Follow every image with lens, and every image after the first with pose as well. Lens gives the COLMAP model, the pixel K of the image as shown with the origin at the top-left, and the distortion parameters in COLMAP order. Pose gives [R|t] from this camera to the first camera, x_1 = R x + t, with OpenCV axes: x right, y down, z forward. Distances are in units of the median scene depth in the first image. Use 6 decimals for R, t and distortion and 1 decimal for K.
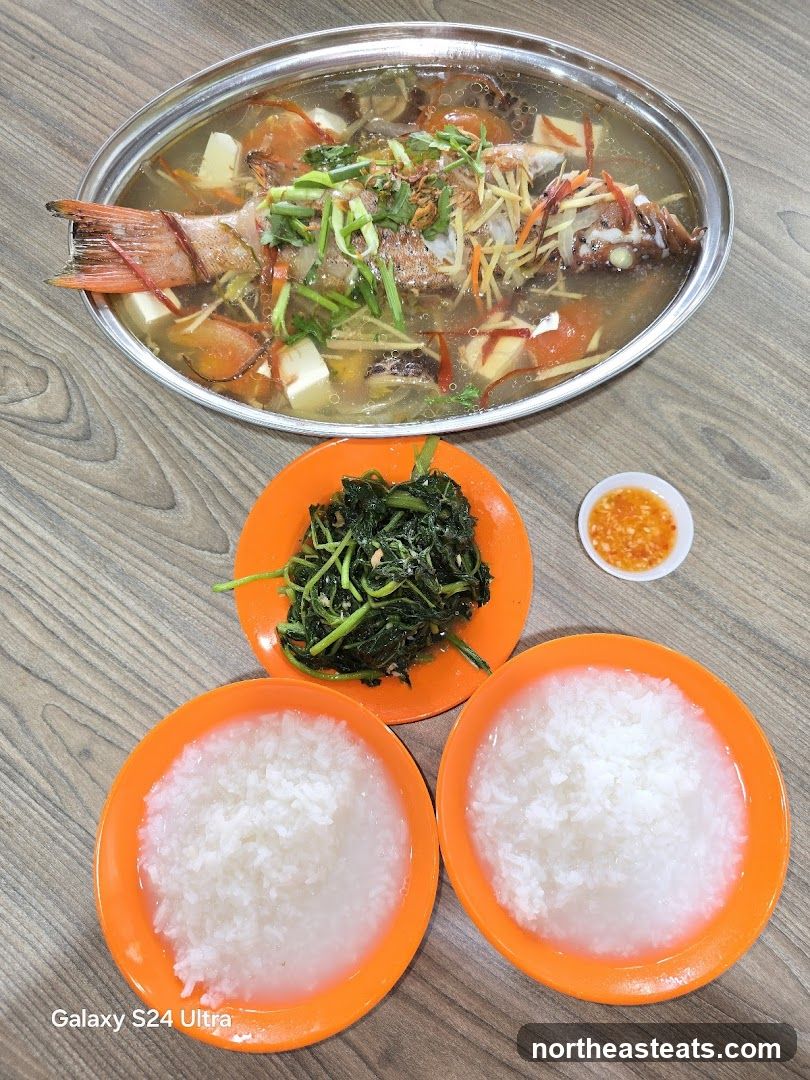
lens RADIAL K [[743.0, 0, 407.0], [0, 743.0, 532.2], [0, 0, 1]] dist [0.007164, 0.001119]
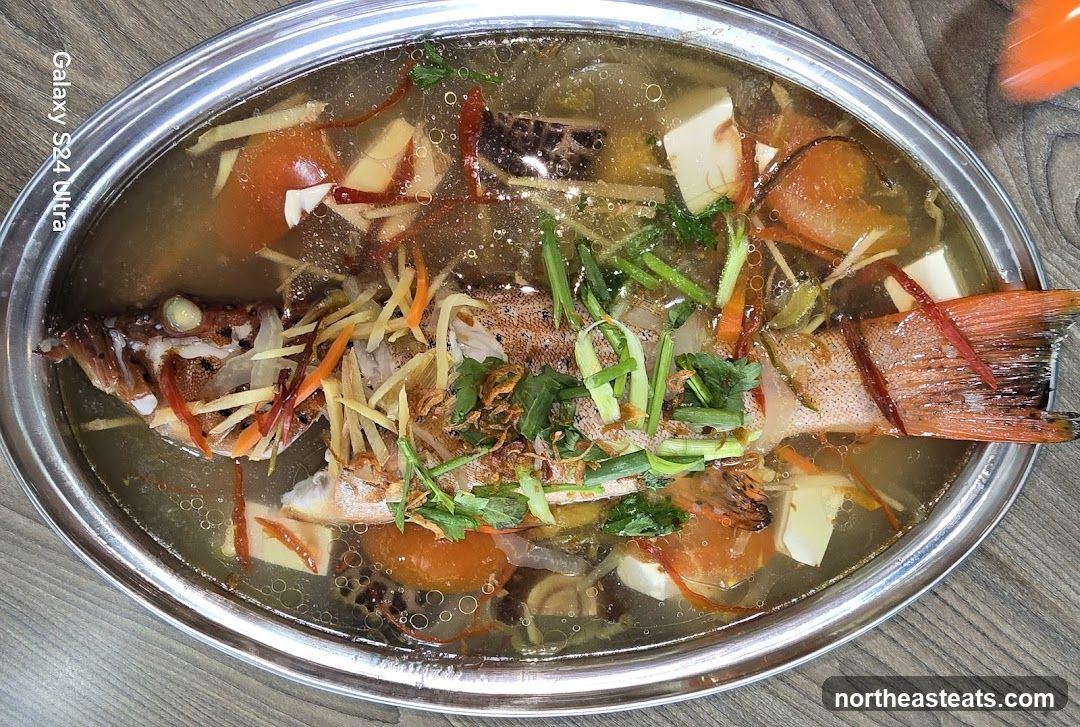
lens RADIAL K [[785.8, 0, 591.7], [0, 785.8, 364.2], [0, 0, 1]] dist [0.002215, 0.005674]
pose [[-0.998711, -0.035861, -0.035912, -0.028247], [0.036672, -0.999081, -0.022178, -0.379339], [-0.035083, -0.023466, 0.999109, 0.333650]]
